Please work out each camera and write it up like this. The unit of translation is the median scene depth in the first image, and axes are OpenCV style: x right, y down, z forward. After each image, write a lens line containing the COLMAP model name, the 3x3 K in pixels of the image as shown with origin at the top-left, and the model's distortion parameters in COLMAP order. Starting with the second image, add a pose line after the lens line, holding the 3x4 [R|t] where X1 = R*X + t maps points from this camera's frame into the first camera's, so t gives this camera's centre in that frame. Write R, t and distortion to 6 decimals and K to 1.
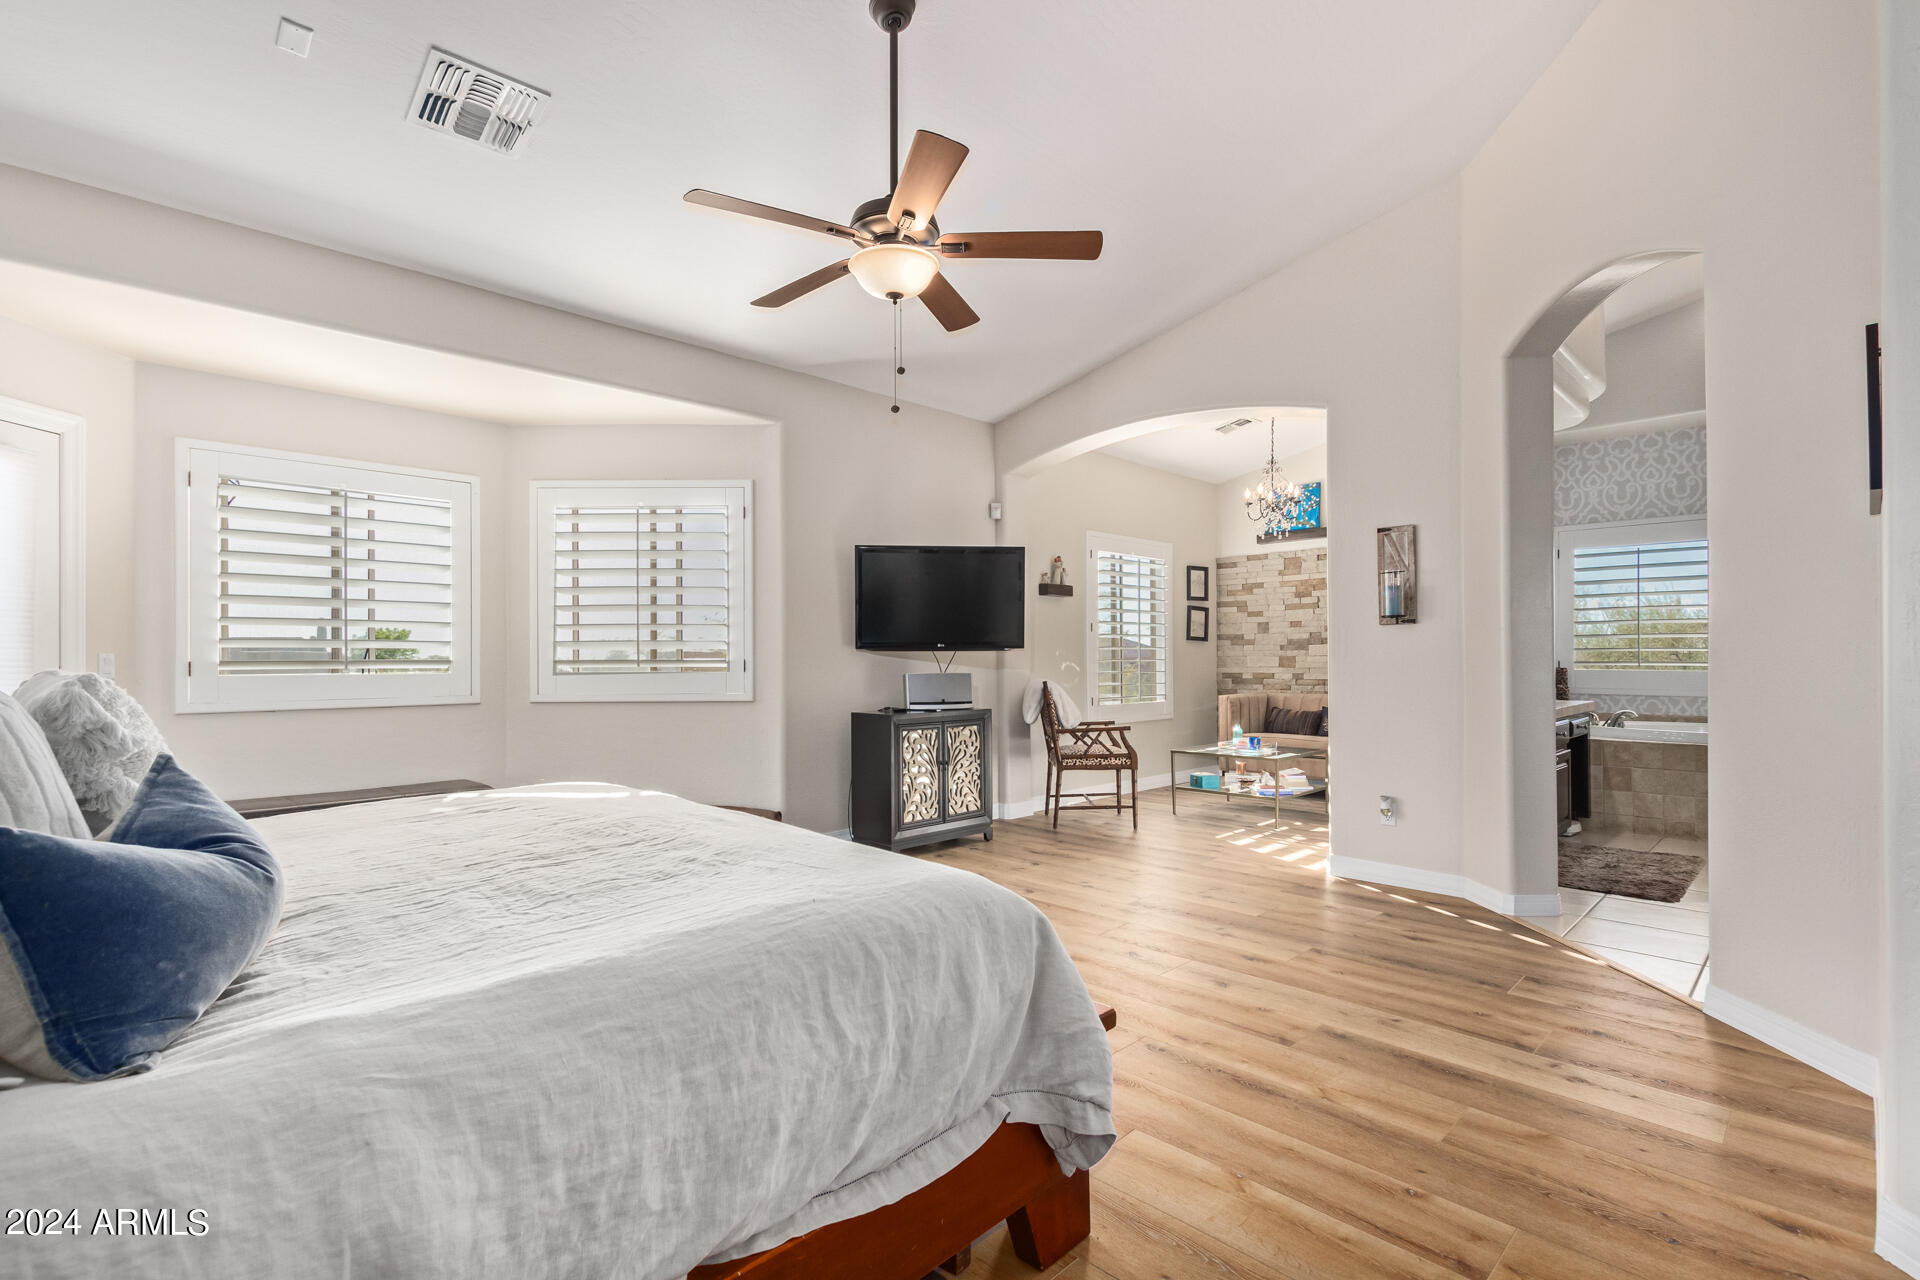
lens RADIAL K [[897.0, 0, 963.0], [0, 897.0, 652.6], [0, 0, 1]] dist [0.005279, -0.000430]
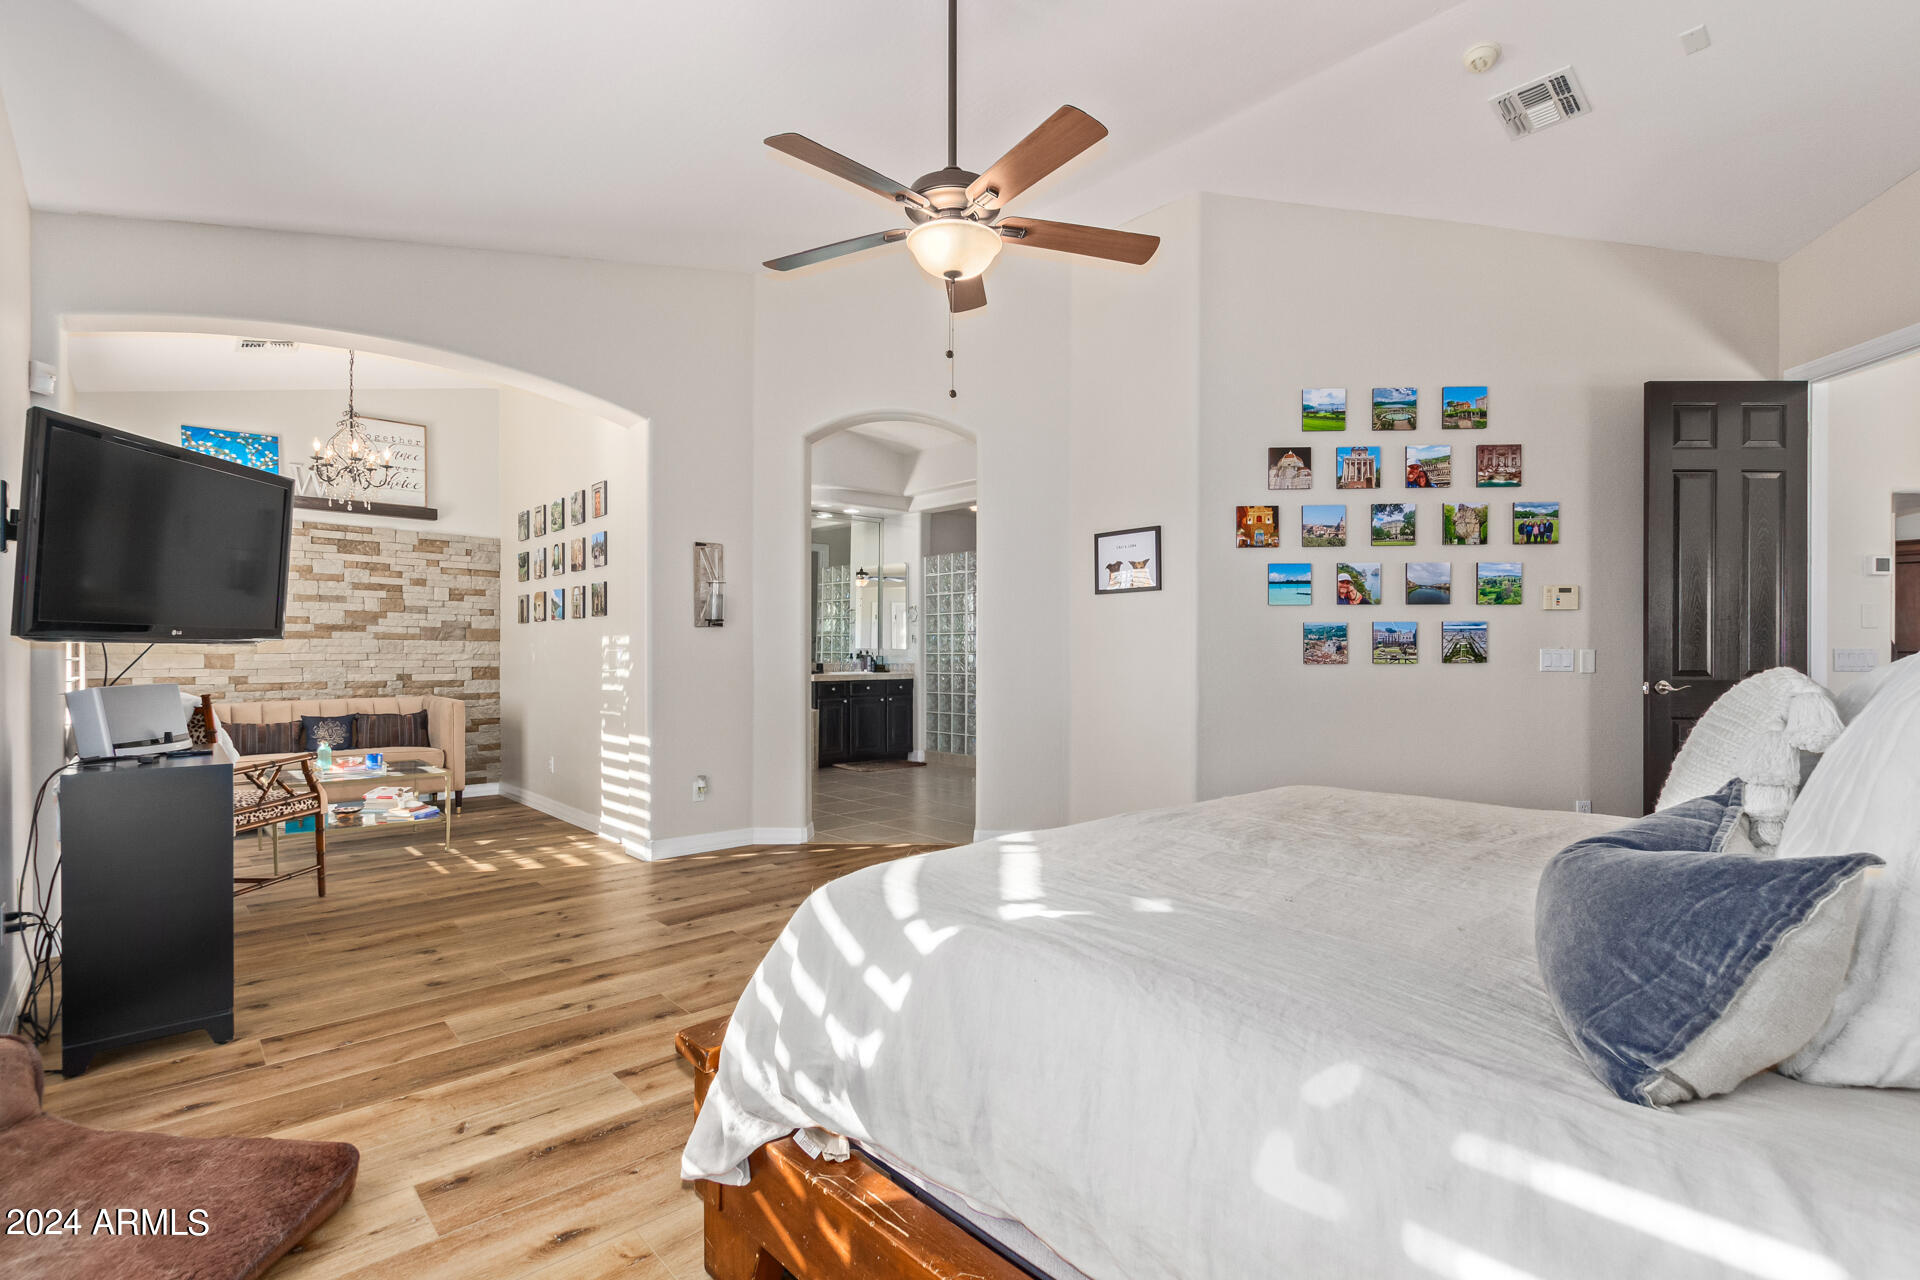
lens RADIAL K [[891.5, 0, 971.3], [0, 891.5, 641.3], [0, 0, 1]] dist [0.012545, -0.000058]
pose [[0.035733, 0.015424, 0.999242, -0.373543], [-0.003974, 0.999875, -0.015291, 0.002444], [-0.999353, -0.003425, 0.035790, 0.346028]]
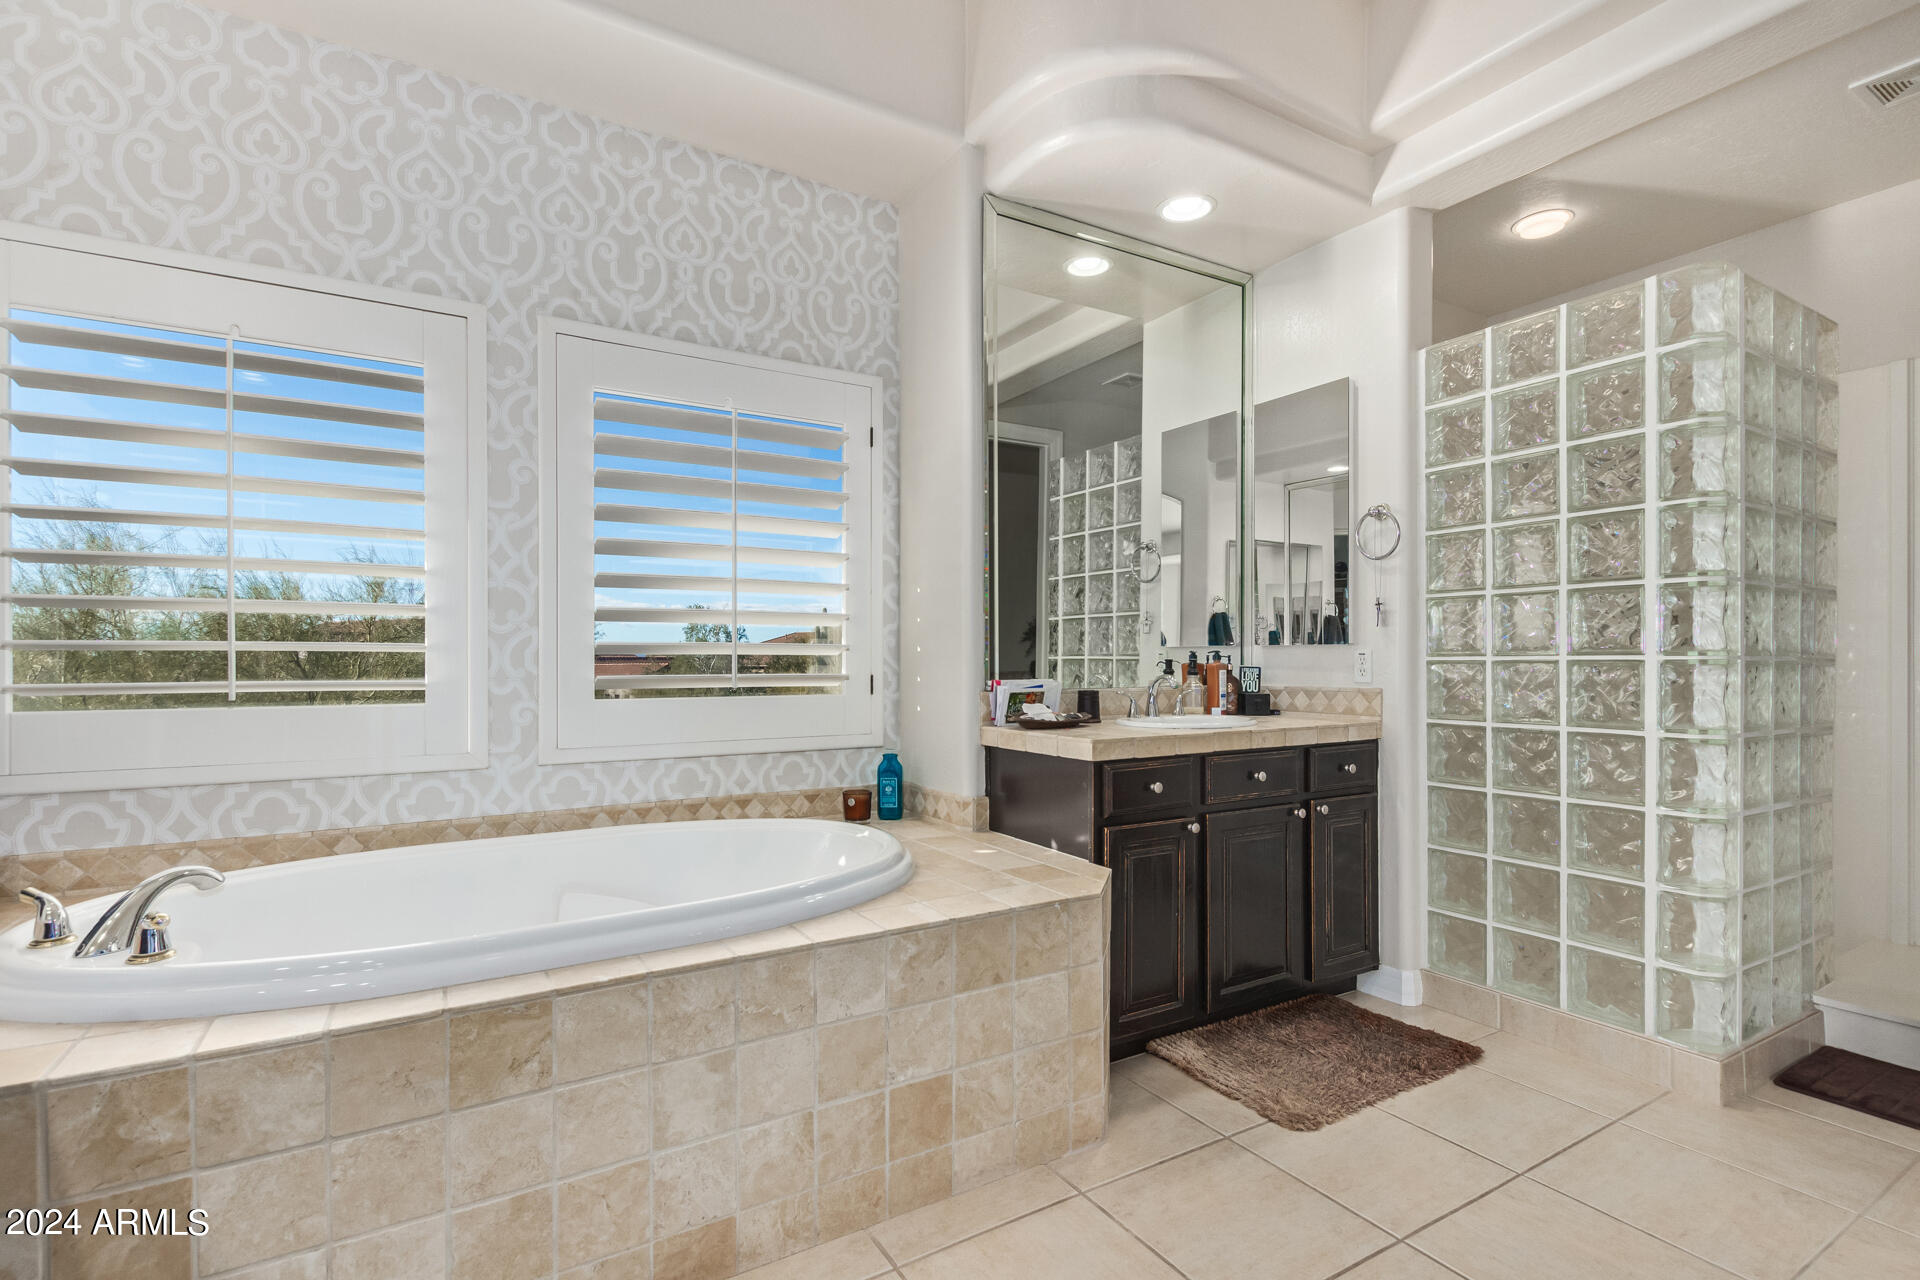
lens RADIAL K [[897.0, 0, 963.0], [0, 897.0, 652.6], [0, 0, 1]] dist [0.005279, -0.000430]
pose [[0.238012, 0.008624, 0.971224, 0.411459], [-0.003420, 0.999962, -0.008041, 0.001438], [-0.971256, -0.001408, 0.238033, 0.548395]]
